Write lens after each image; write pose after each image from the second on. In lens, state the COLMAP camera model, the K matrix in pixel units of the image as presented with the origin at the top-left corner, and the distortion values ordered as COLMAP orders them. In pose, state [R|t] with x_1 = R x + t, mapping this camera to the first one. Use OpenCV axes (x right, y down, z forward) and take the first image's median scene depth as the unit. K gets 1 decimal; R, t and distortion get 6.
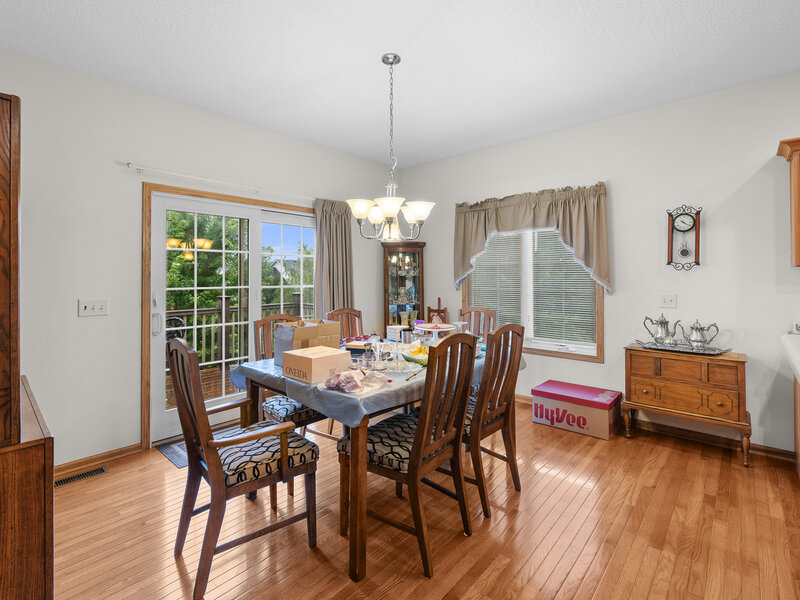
lens RADIAL K [[386.3, 0, 377.0], [0, 386.3, 279.0], [0, 0, 1]] dist [-0.002072, -0.000709]
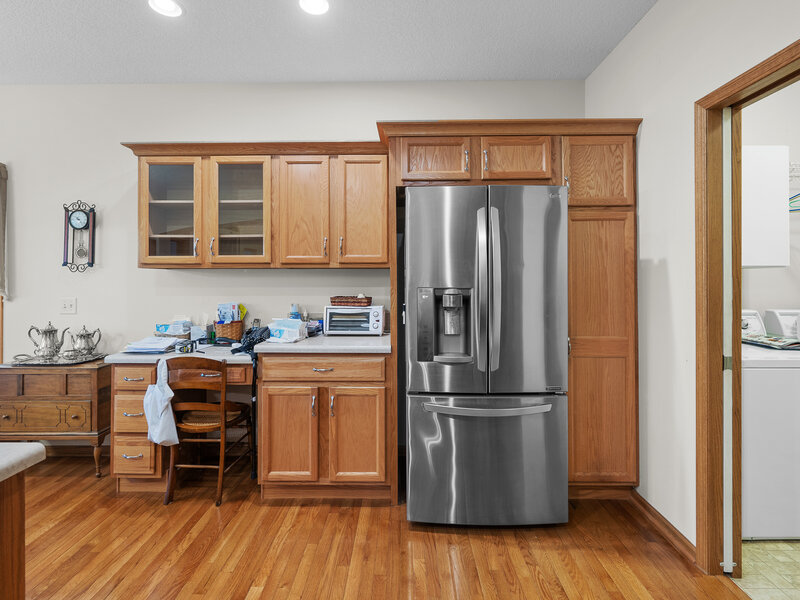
lens RADIAL K [[386.3, 0, 401.3], [0, 386.3, 284.3], [0, 0, 1]] dist [-0.002072, -0.000709]
pose [[0.742918, -0.011709, 0.669280, 0.787168], [0.005796, 0.999922, 0.011060, 0.000214], [-0.669357, -0.004337, 0.742928, -0.195063]]
